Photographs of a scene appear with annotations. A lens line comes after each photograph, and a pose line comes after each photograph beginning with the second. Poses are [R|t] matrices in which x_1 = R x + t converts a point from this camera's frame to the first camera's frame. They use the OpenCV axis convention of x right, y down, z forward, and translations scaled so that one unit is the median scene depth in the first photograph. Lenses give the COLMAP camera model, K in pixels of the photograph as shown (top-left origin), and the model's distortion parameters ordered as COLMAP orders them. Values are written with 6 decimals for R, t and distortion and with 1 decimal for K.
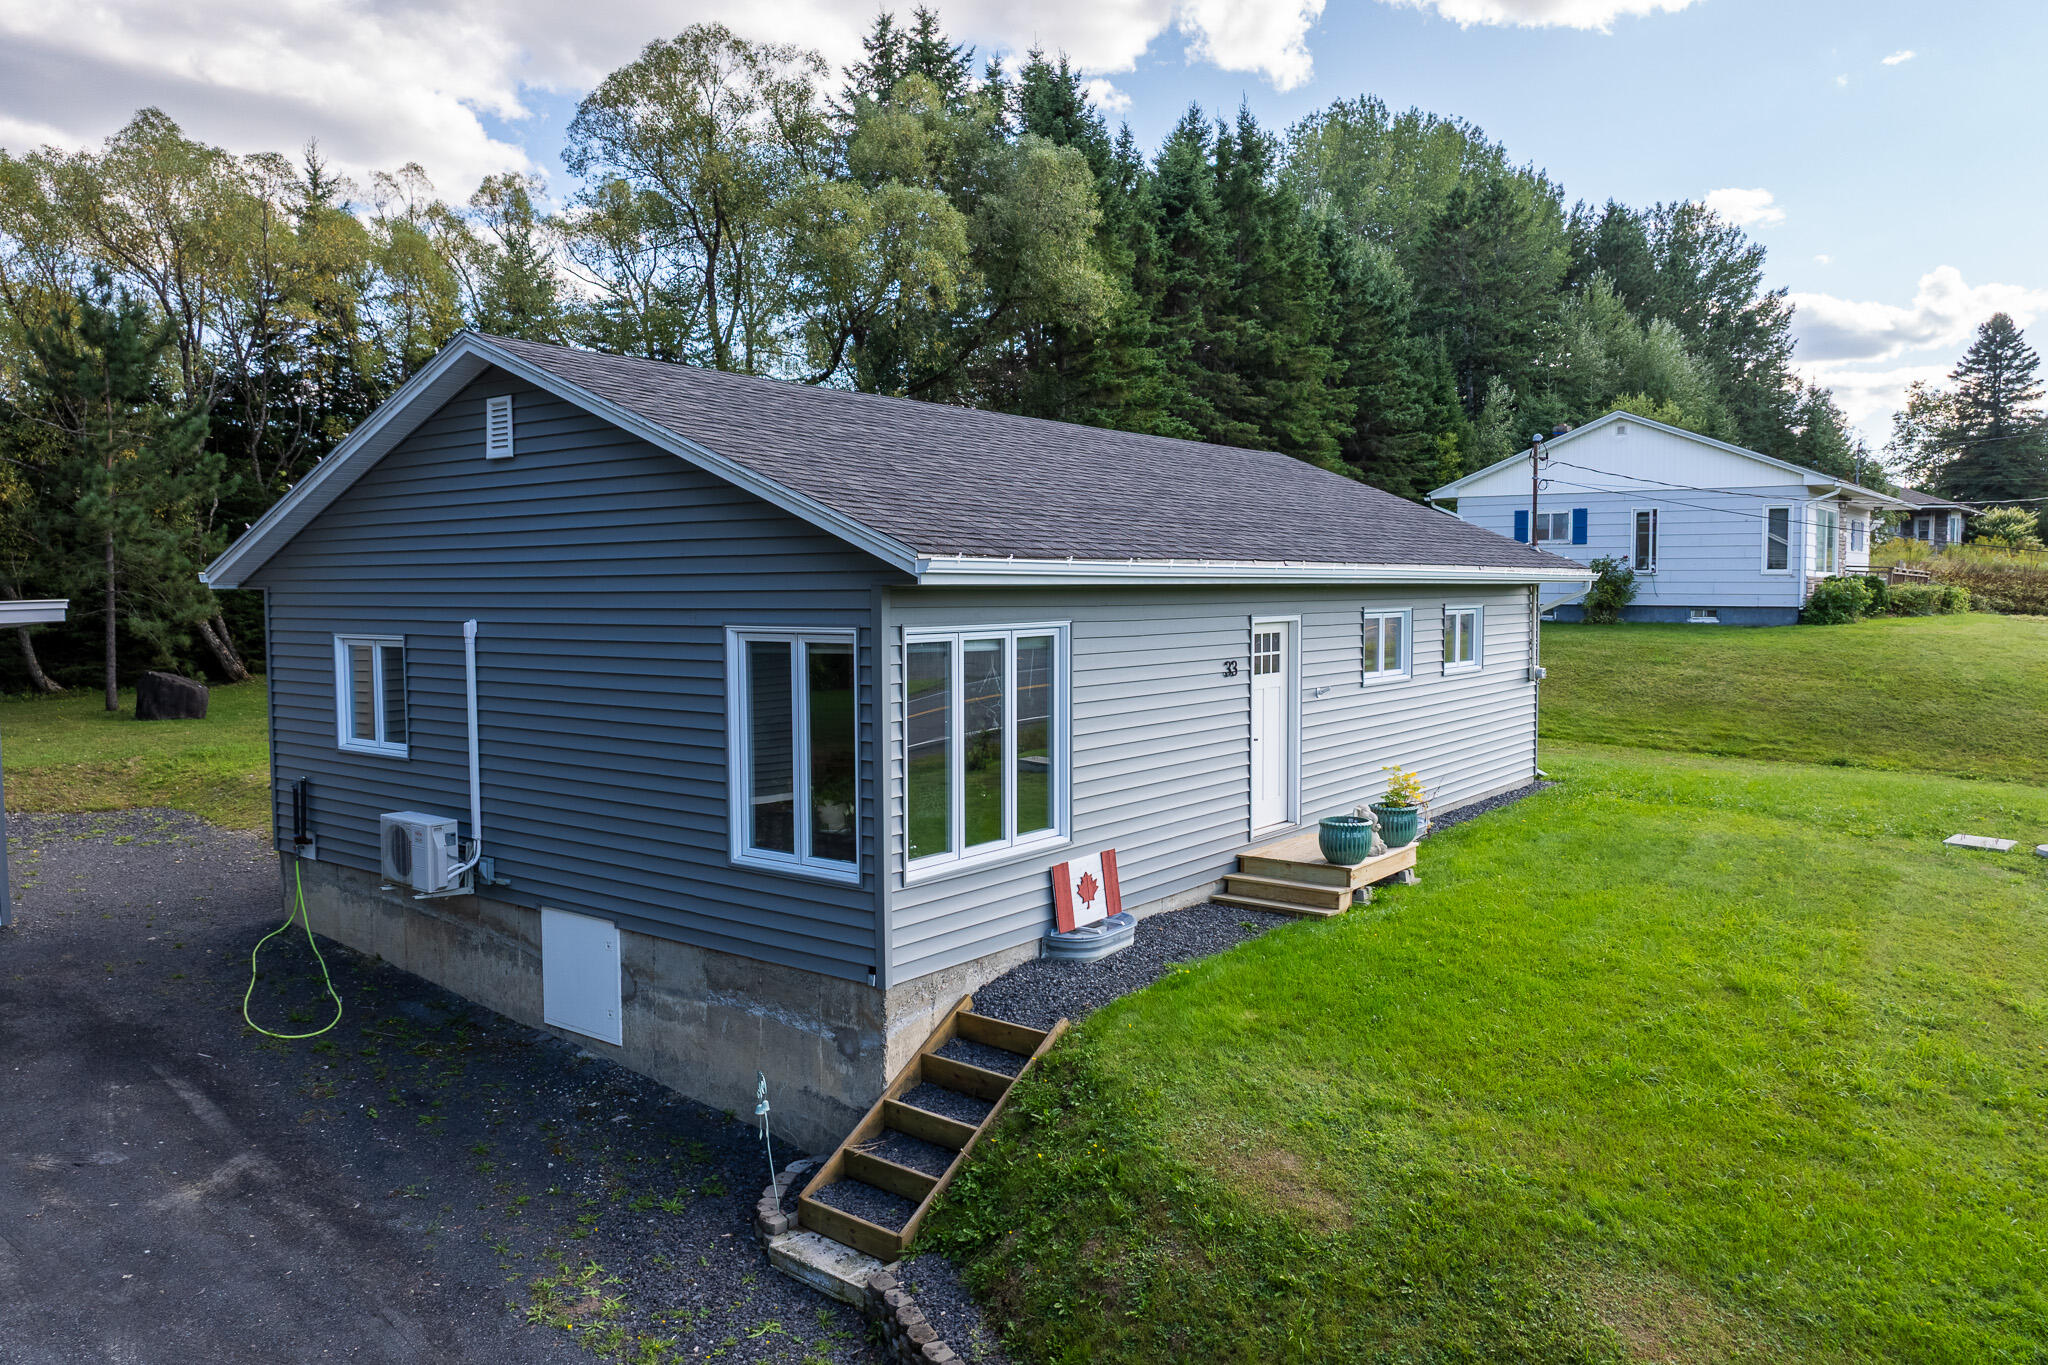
lens RADIAL K [[1436.7, 0, 1017.7], [0, 1436.7, 682.8], [0, 0, 1]] dist [-0.035337, -0.002713]
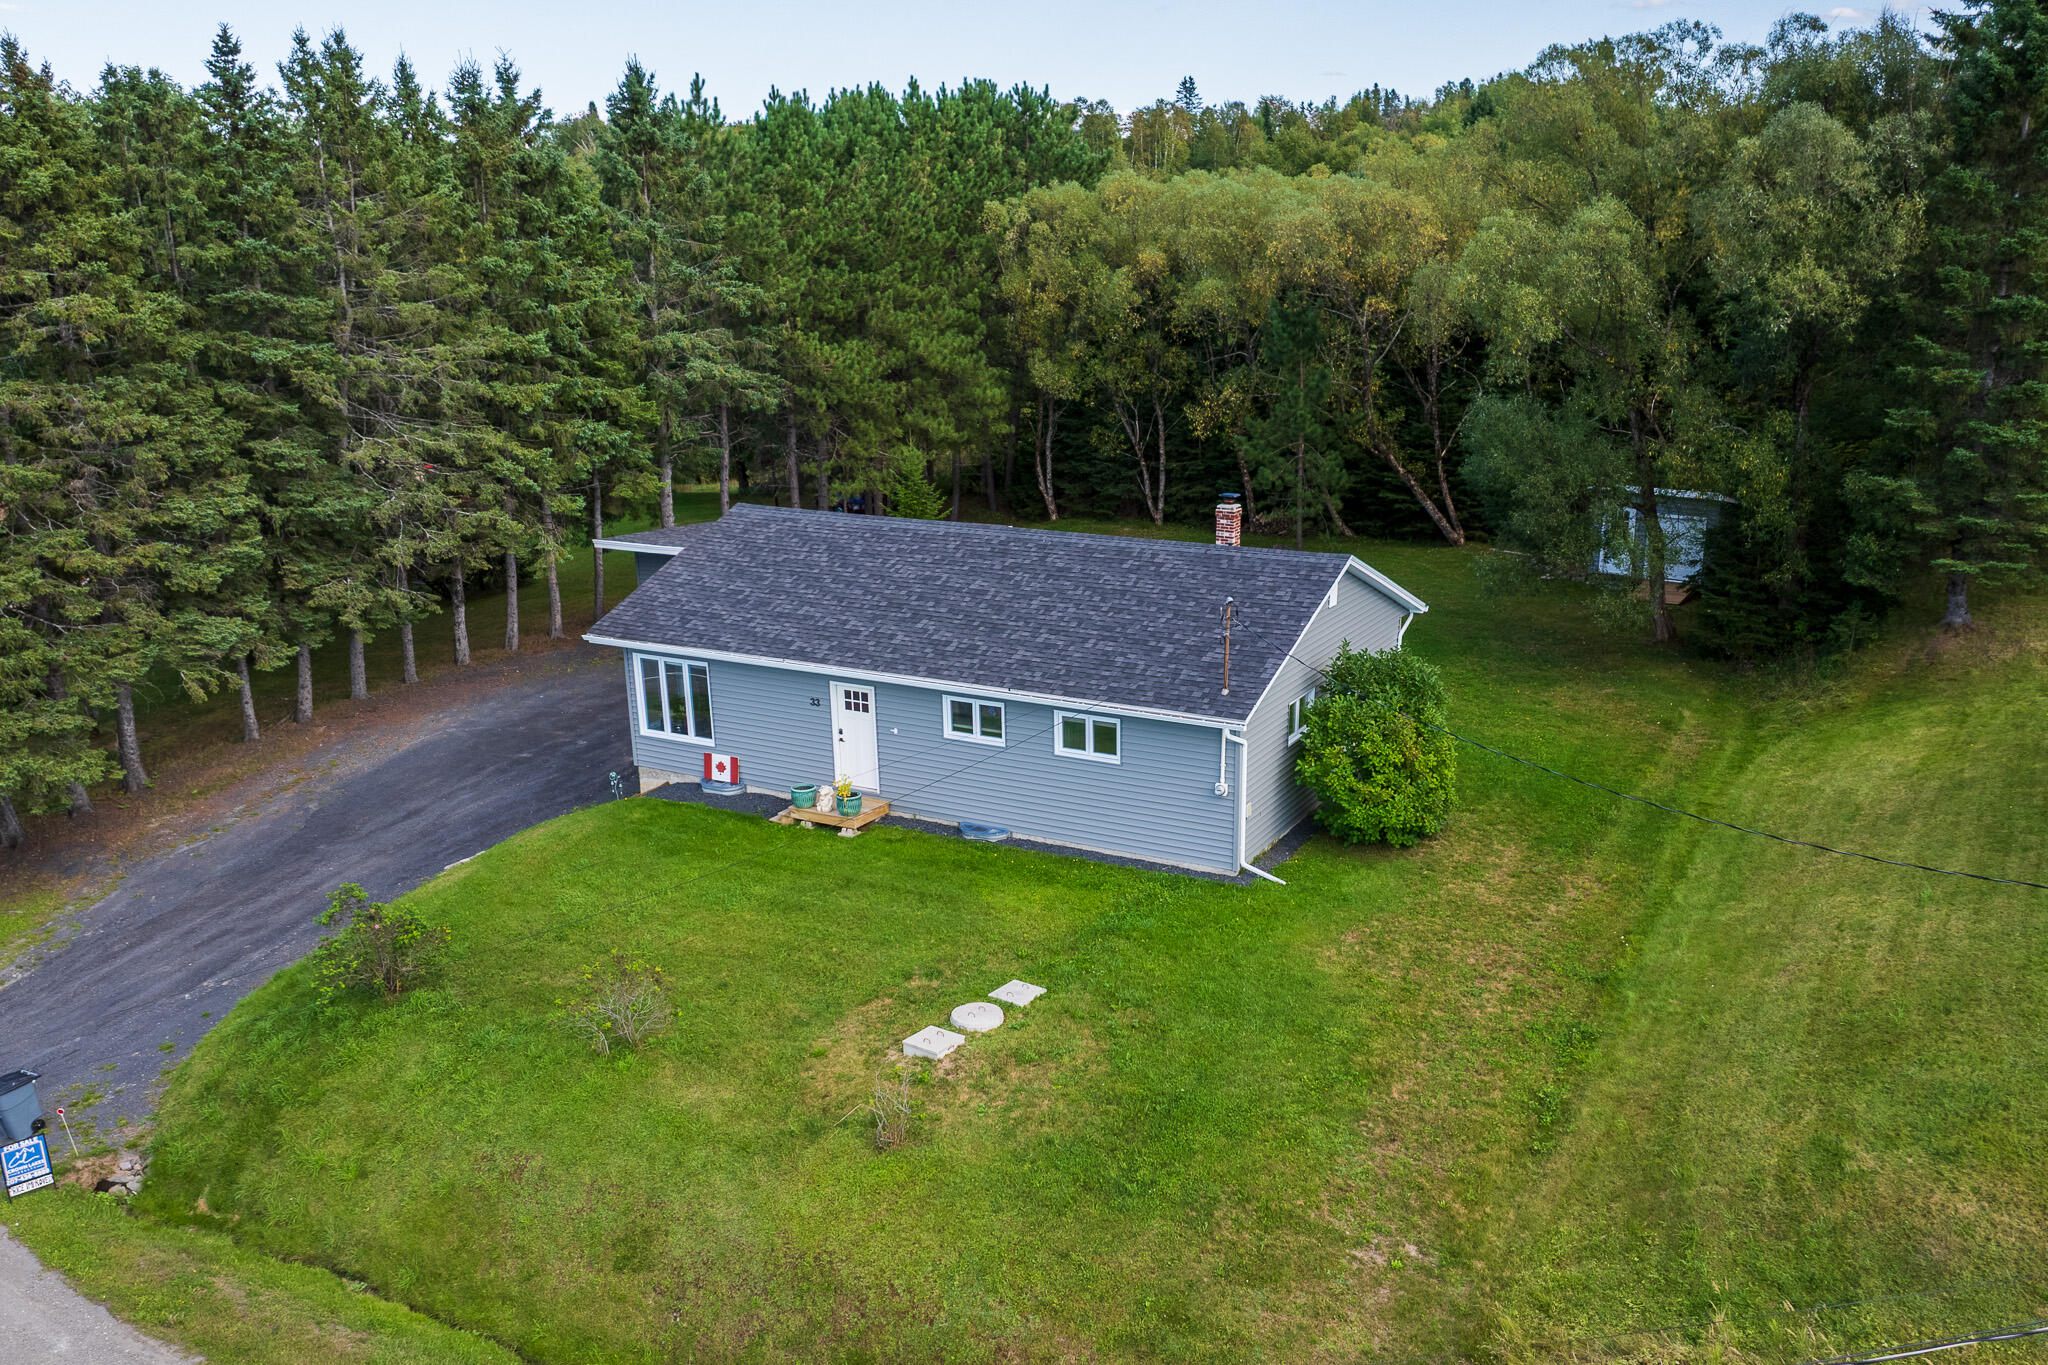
lens RADIAL K [[1654.6, 0, 1123.3], [0, 1654.6, 860.2], [0, 0, 1]] dist [-0.006630, -0.003252]
pose [[0.187436, 0.354323, -0.916146, 2.249018], [-0.065578, 0.935109, 0.348240, -0.591301], [0.980085, -0.005193, 0.198509, 0.862196]]
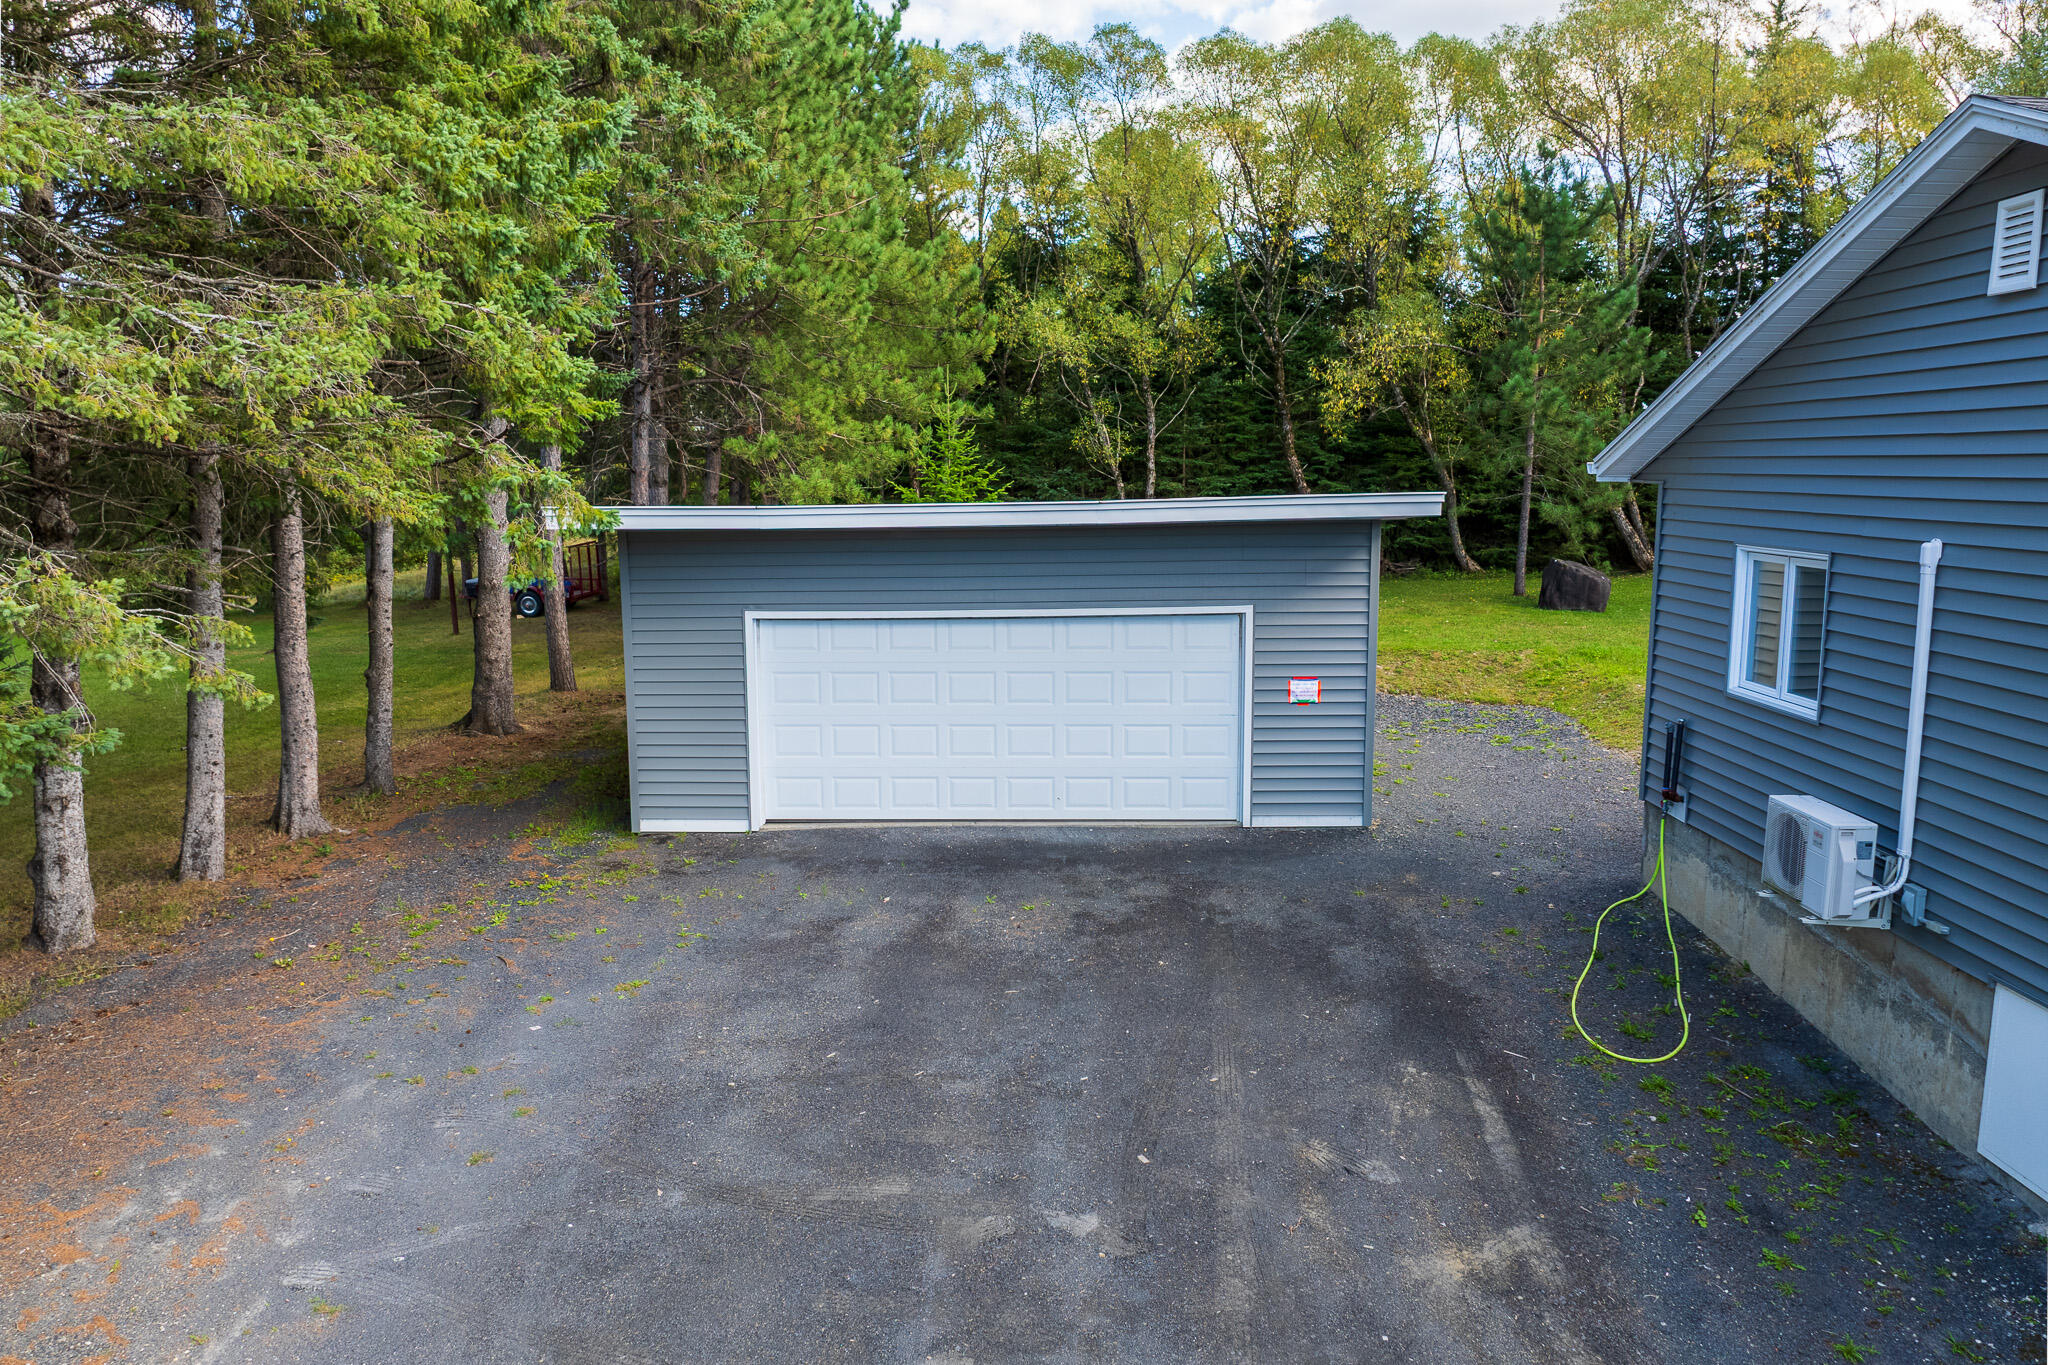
lens RADIAL K [[1451.9, 0, 1025.2], [0, 1451.9, 674.0], [0, 0, 1]] dist [-0.056419, 0.030830]
pose [[0.605762, 0.117725, -0.786889, -0.086951], [-0.057704, 0.992889, 0.104123, -0.021989], [0.793551, -0.017667, 0.608247, 0.204826]]
